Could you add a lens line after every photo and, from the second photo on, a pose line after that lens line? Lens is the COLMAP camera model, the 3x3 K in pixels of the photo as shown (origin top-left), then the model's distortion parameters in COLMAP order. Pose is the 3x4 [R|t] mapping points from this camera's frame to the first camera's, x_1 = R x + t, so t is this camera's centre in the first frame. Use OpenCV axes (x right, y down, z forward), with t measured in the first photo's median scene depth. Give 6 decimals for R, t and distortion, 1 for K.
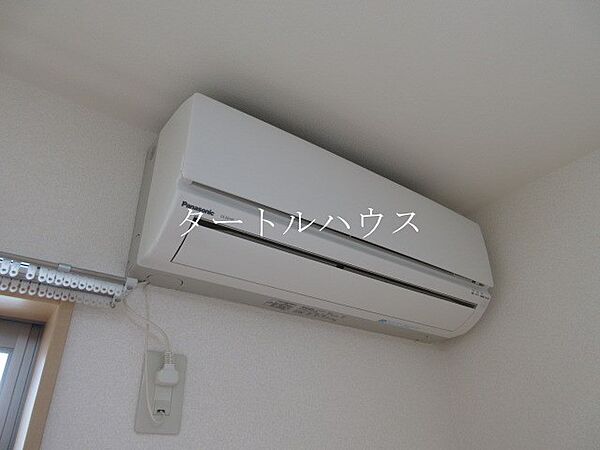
lens RADIAL K [[447.0, 0, 300.0], [0, 447.0, 225.0], [0, 0, 1]] dist [-0.001815, -0.000157]
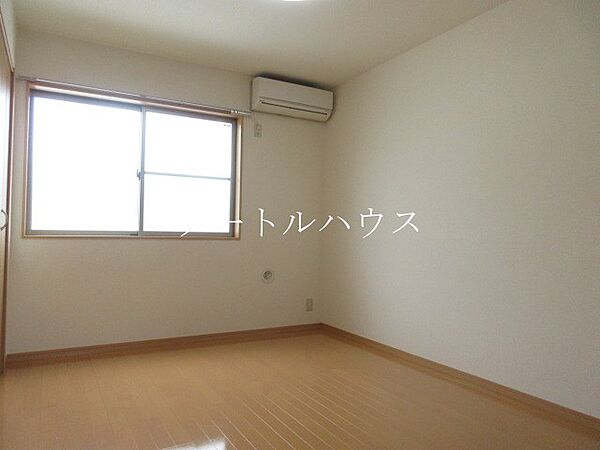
lens RADIAL K [[447.0, 0, 300.0], [0, 447.0, 225.0], [0, 0, 1]] dist [-0.001815, -0.000157]
pose [[0.991889, 0.034003, -0.122477, 0.993229], [0.027716, 0.882516, 0.469465, -1.262277], [0.124051, -0.469052, 0.874415, -4.592770]]
